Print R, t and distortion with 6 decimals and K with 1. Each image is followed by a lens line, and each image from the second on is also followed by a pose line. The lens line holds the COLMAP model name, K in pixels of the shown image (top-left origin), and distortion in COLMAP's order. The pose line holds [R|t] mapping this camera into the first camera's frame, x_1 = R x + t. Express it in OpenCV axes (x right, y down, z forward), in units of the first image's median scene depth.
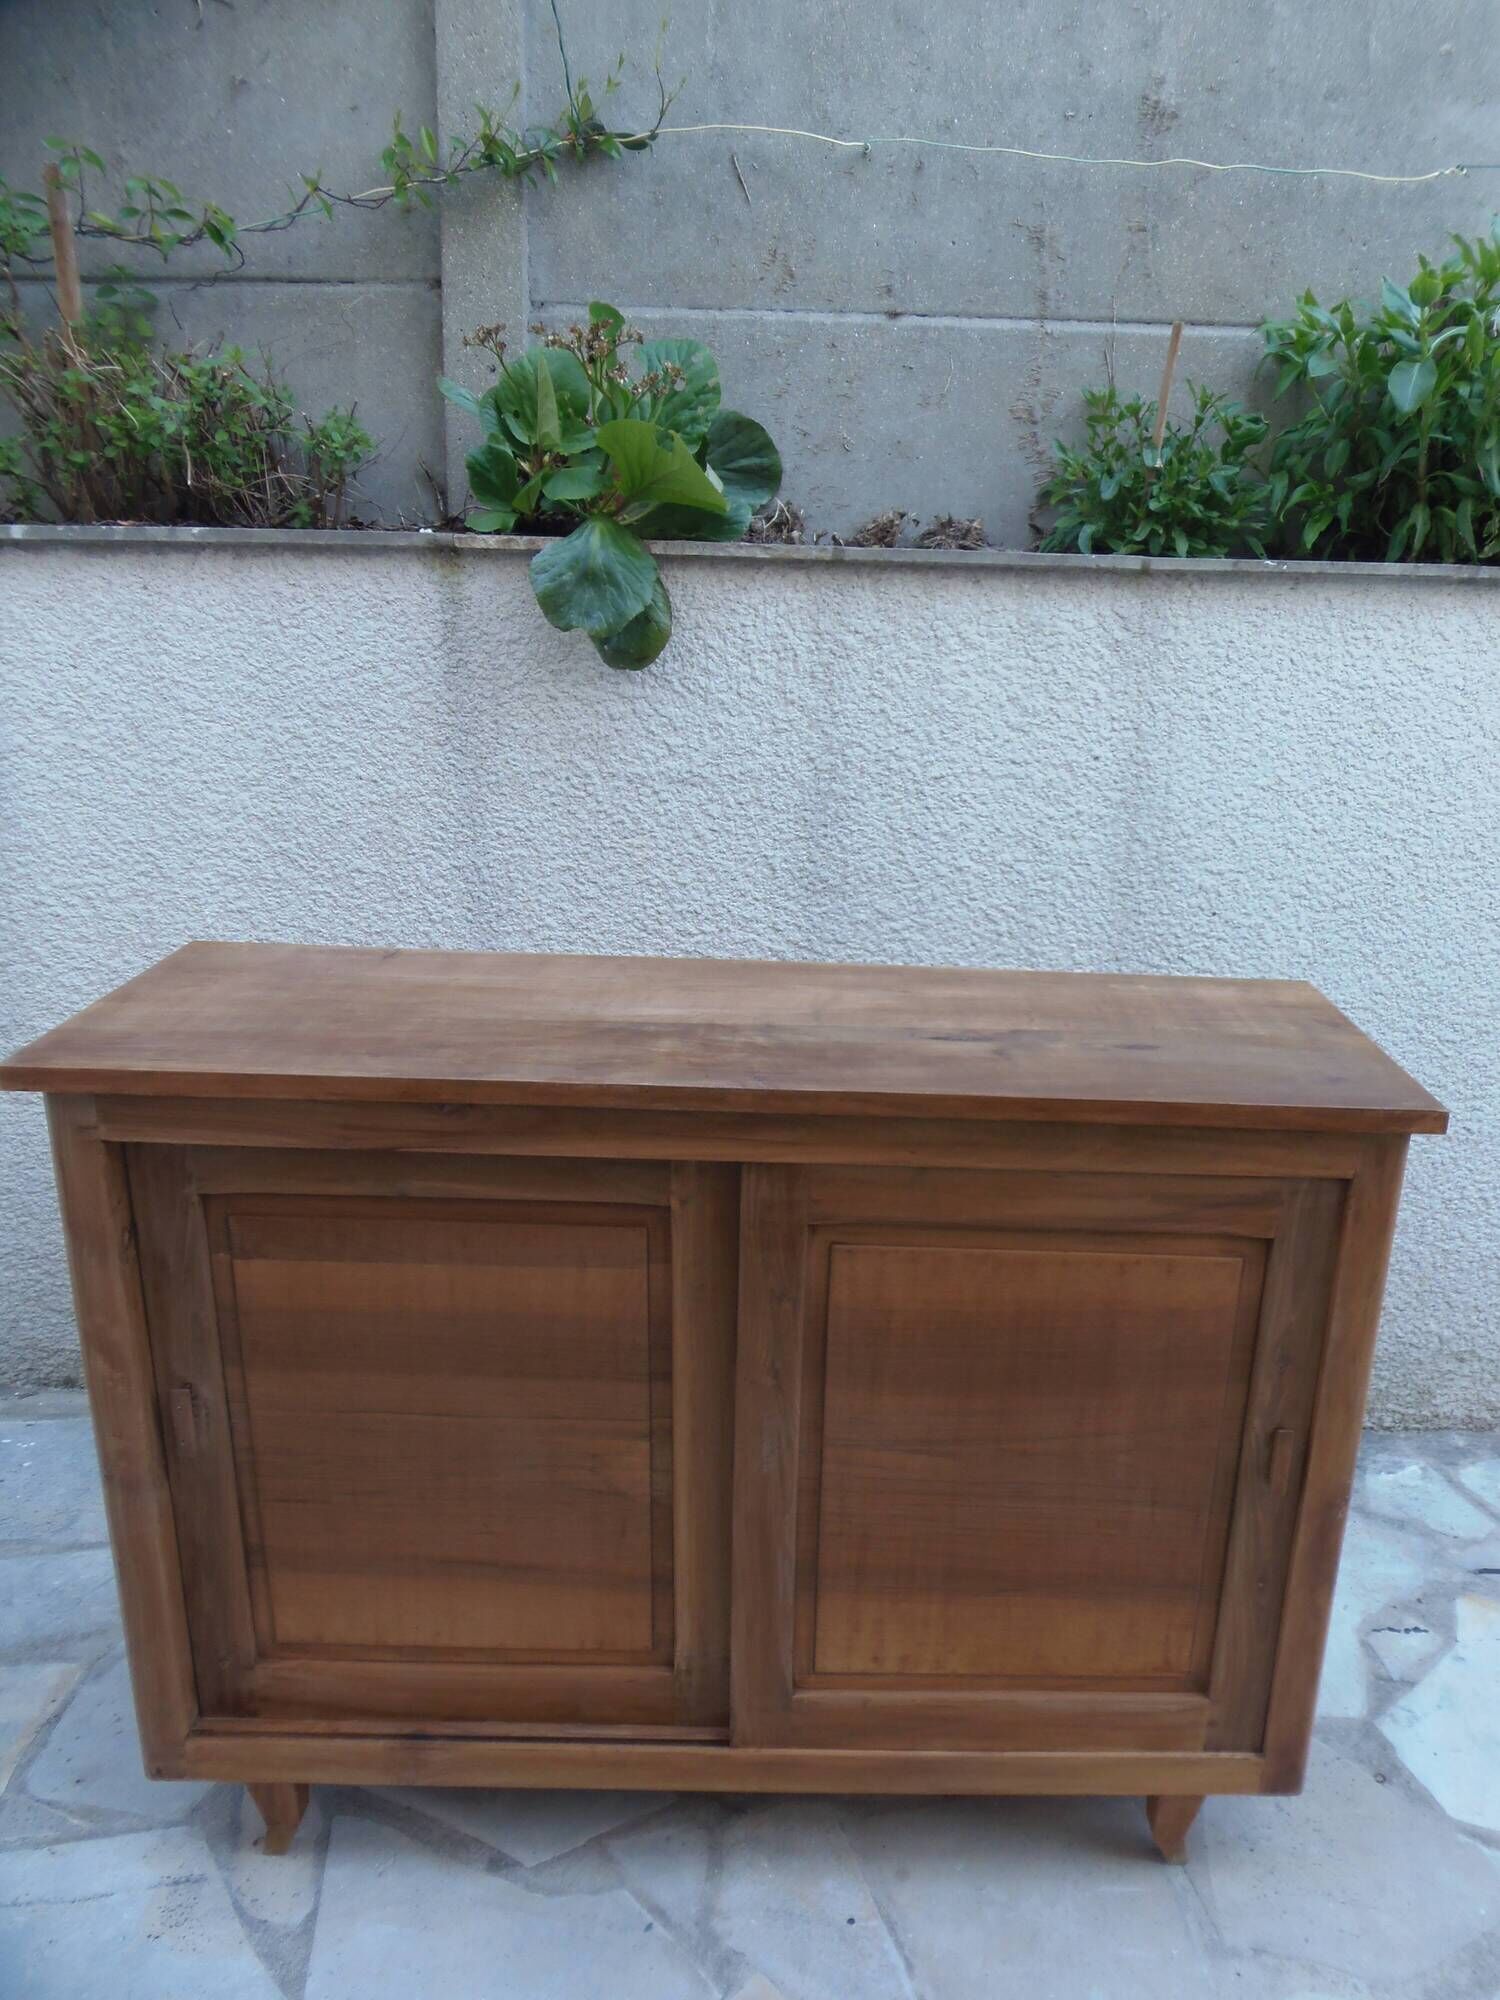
lens RADIAL K [[1453.3, 0, 856.8], [0, 1453.3, 1010.5], [0, 0, 1]] dist [-0.002313, -0.011209]
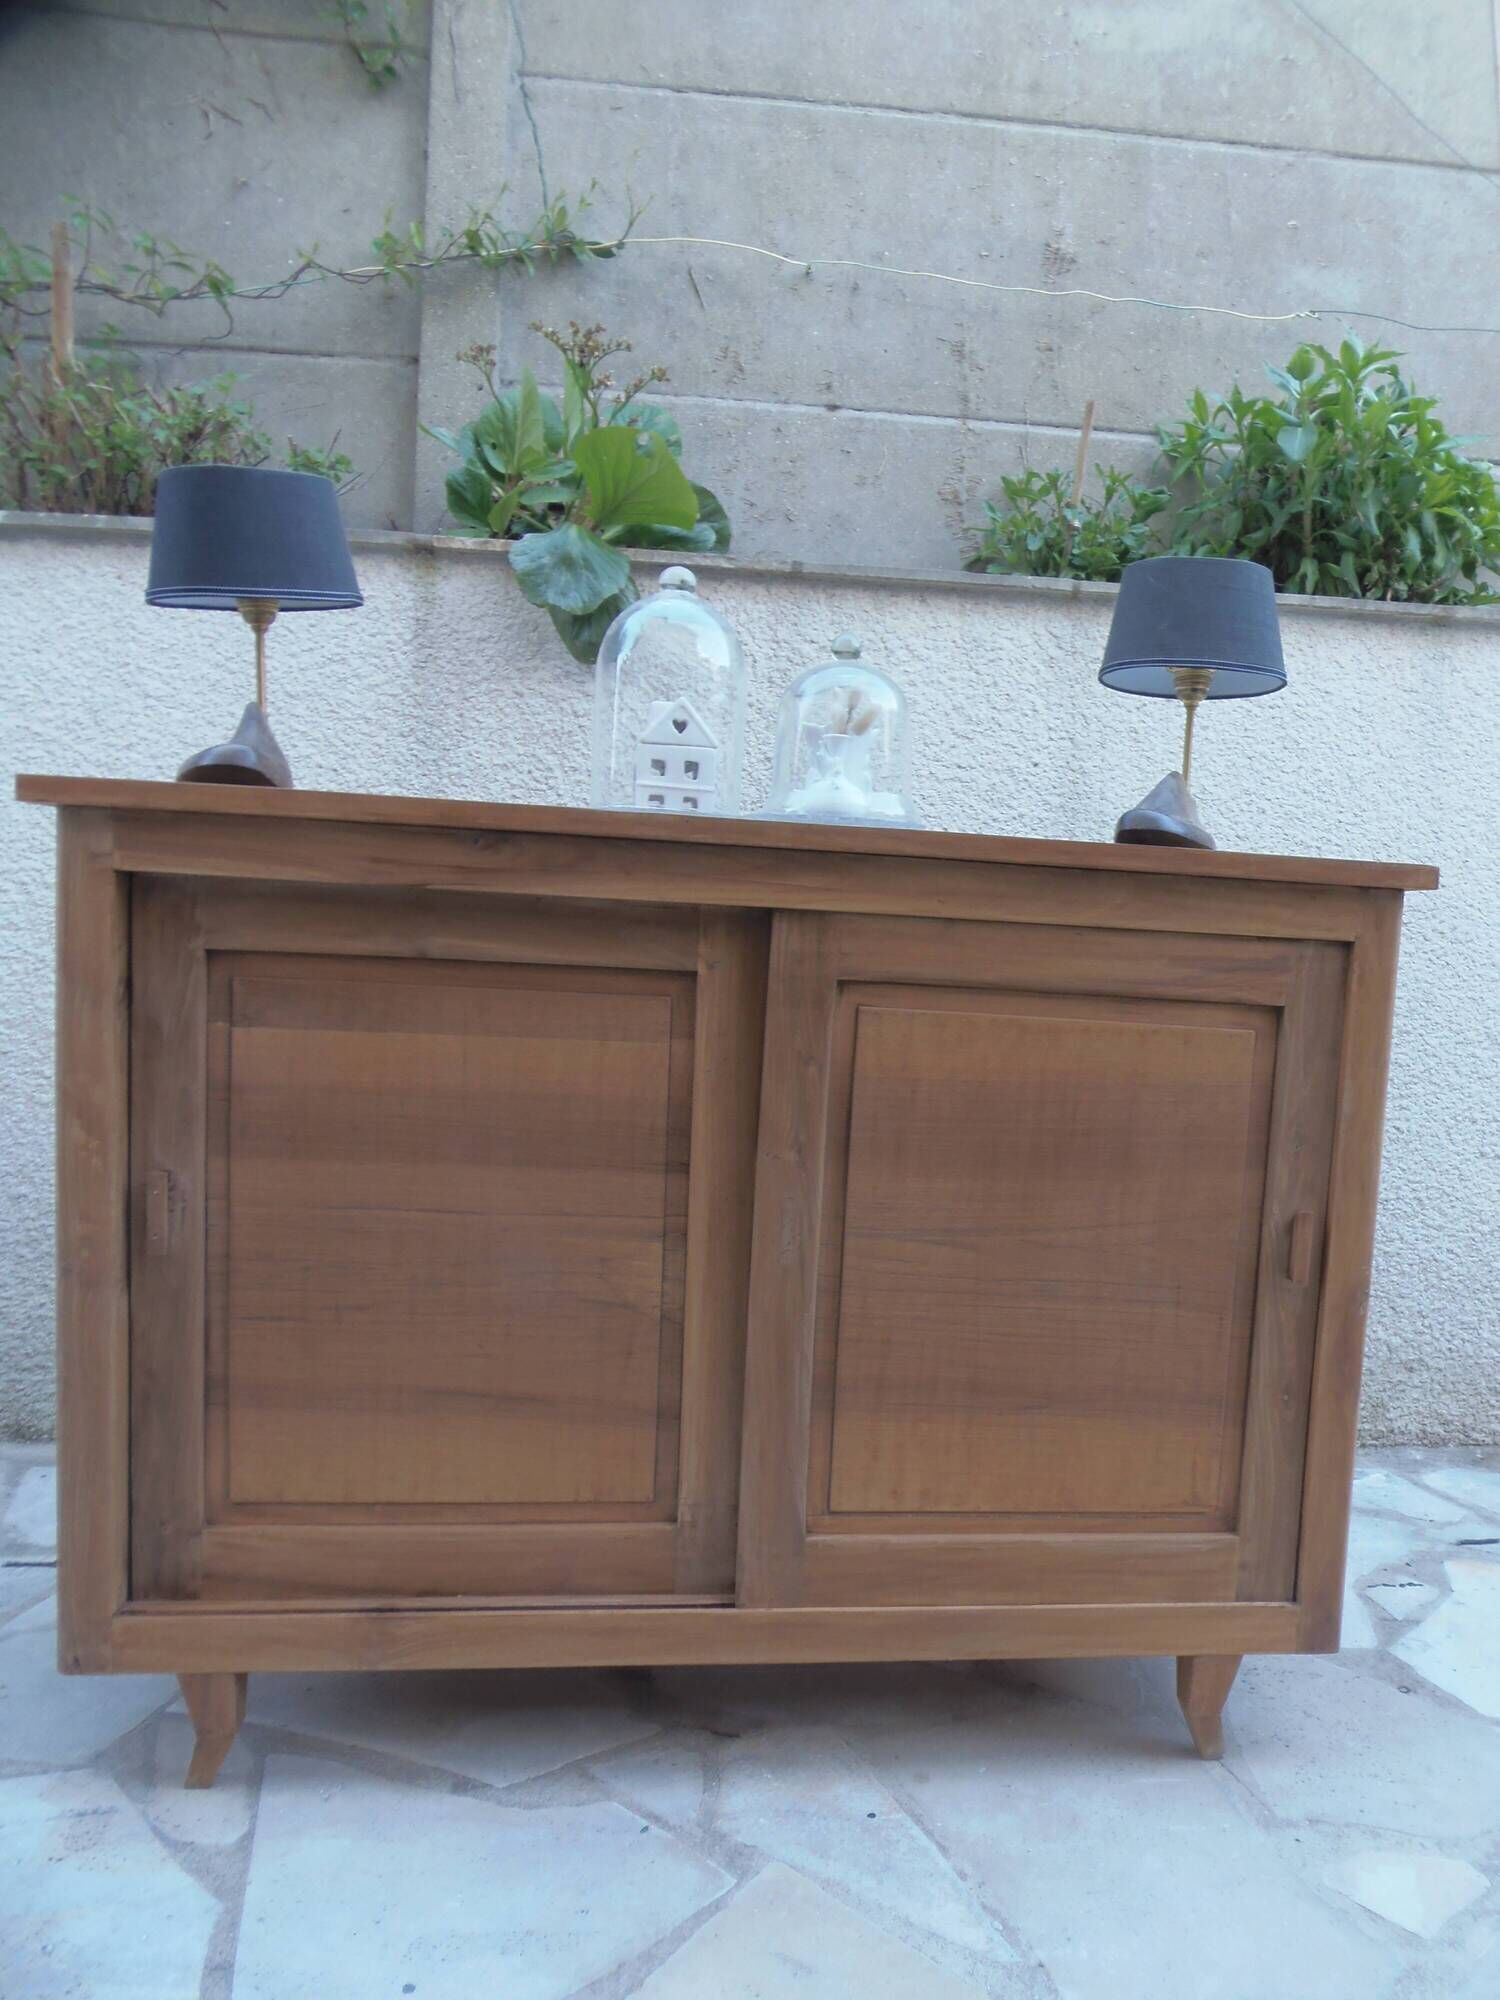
lens RADIAL K [[1457.5, 0, 861.7], [0, 1457.5, 1034.2], [0, 0, 1]] dist [-0.009503, -0.000751]
pose [[0.994084, 0.004169, 0.108530, -0.077447], [0.019219, 0.976740, -0.213565, 0.245957], [-0.106896, 0.214387, 0.970882, 0.018635]]
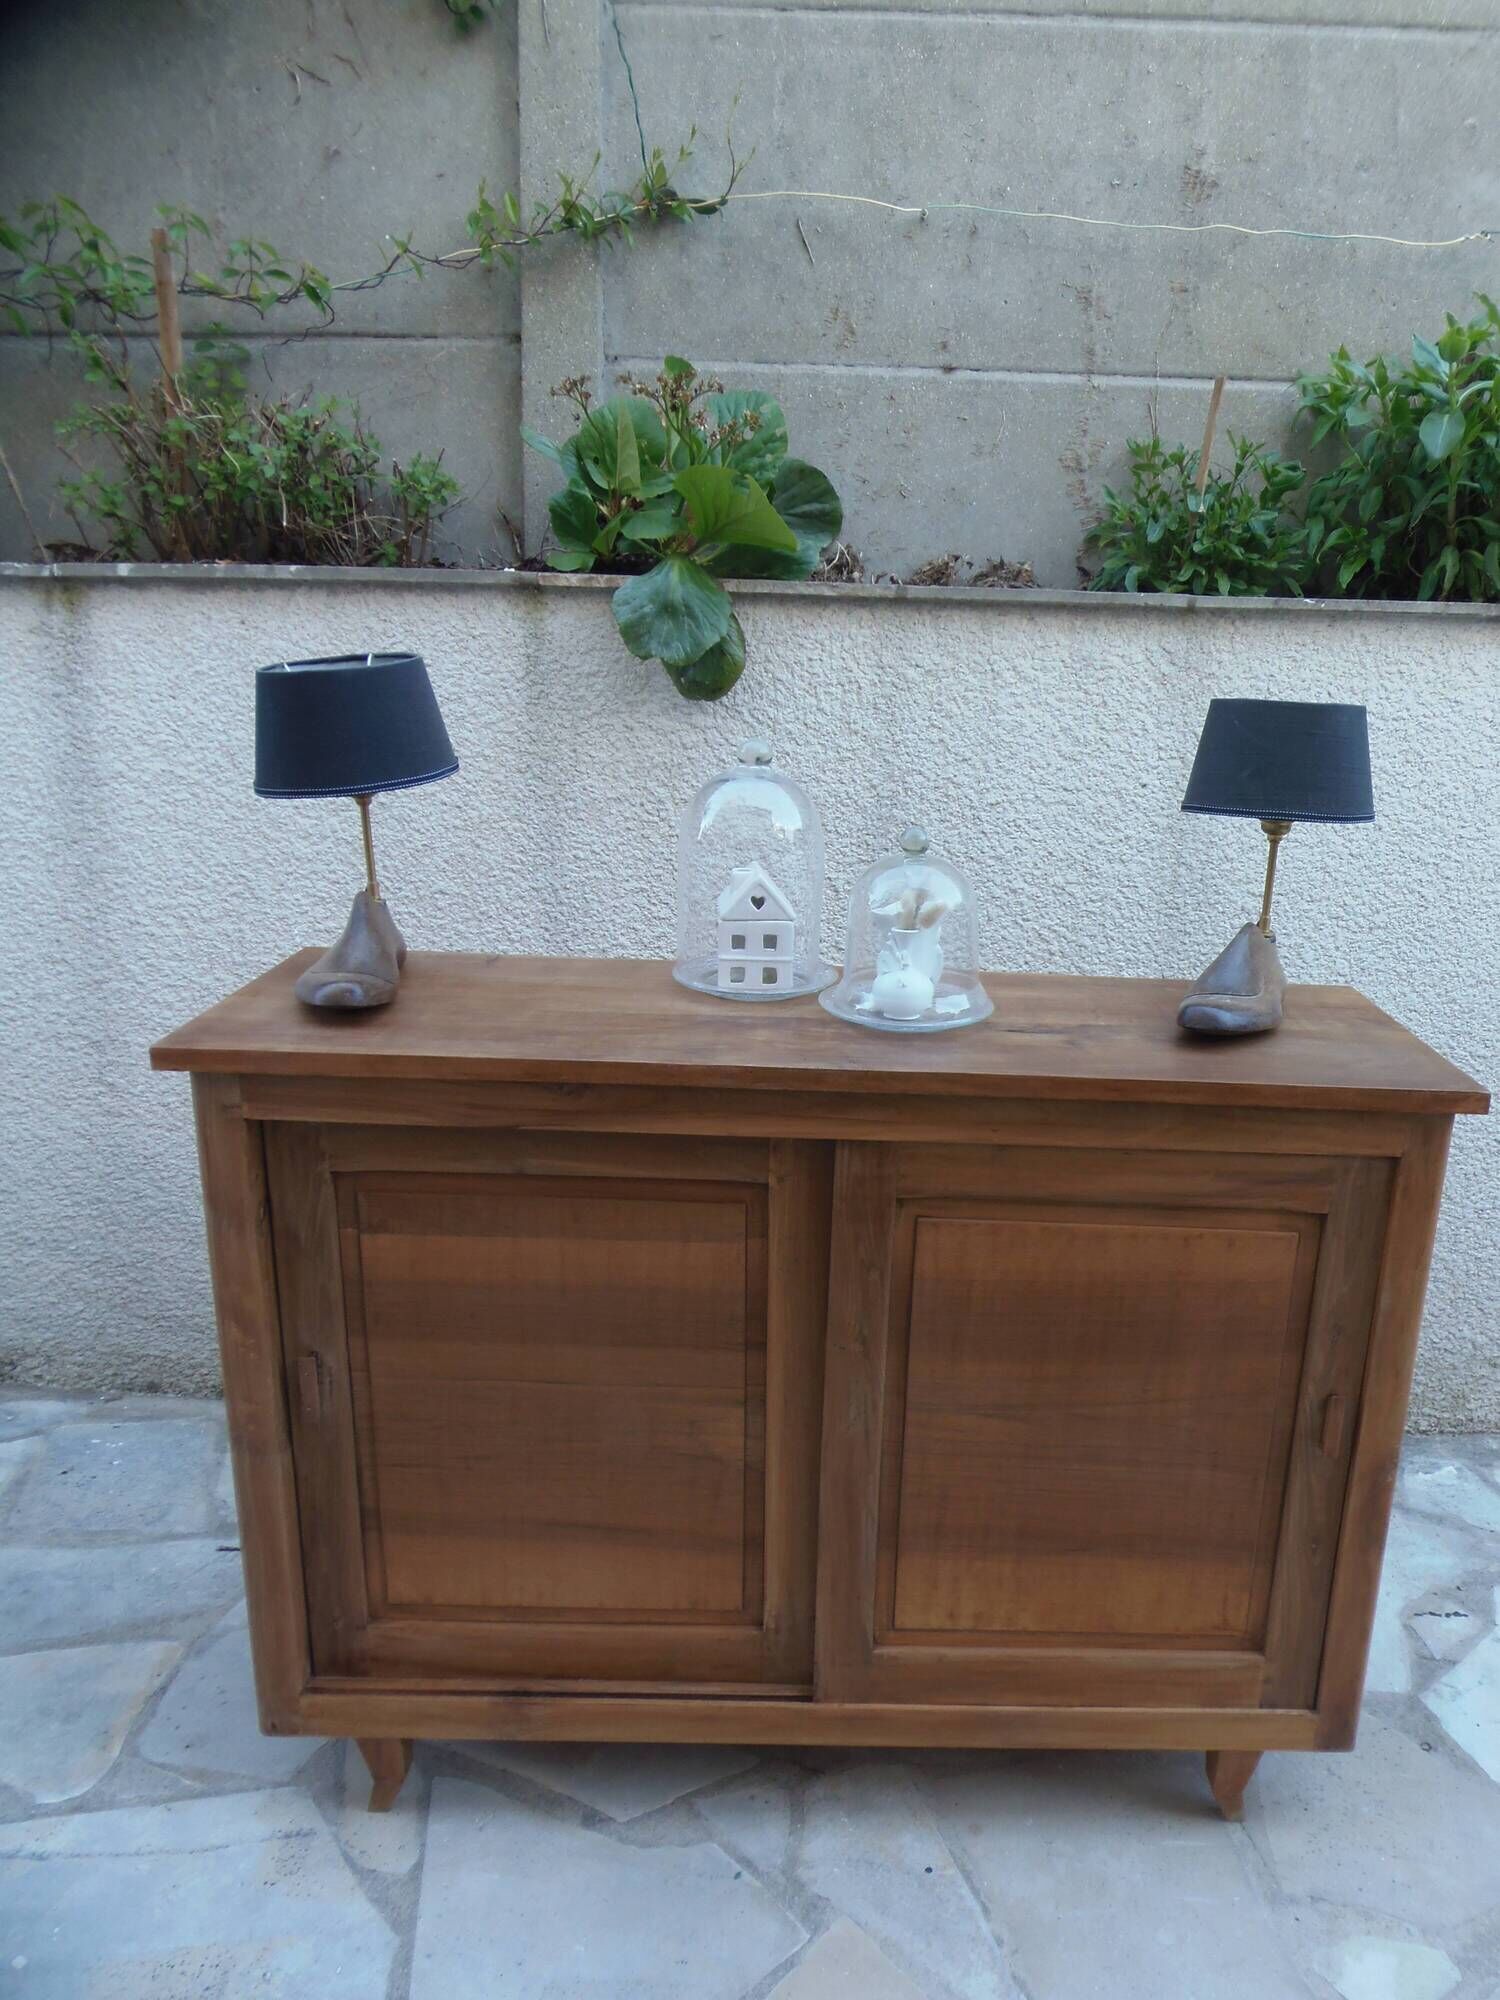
lens RADIAL K [[1459.3, 0, 877.9], [0, 1459.3, 1032.3], [0, 0, 1]] dist [-0.001069, -0.011525]
pose [[0.999995, 0.000805, 0.003111, -0.031513], [-0.000733, 0.999729, -0.023254, 0.029971], [-0.003129, 0.023252, 0.999725, -0.053241]]
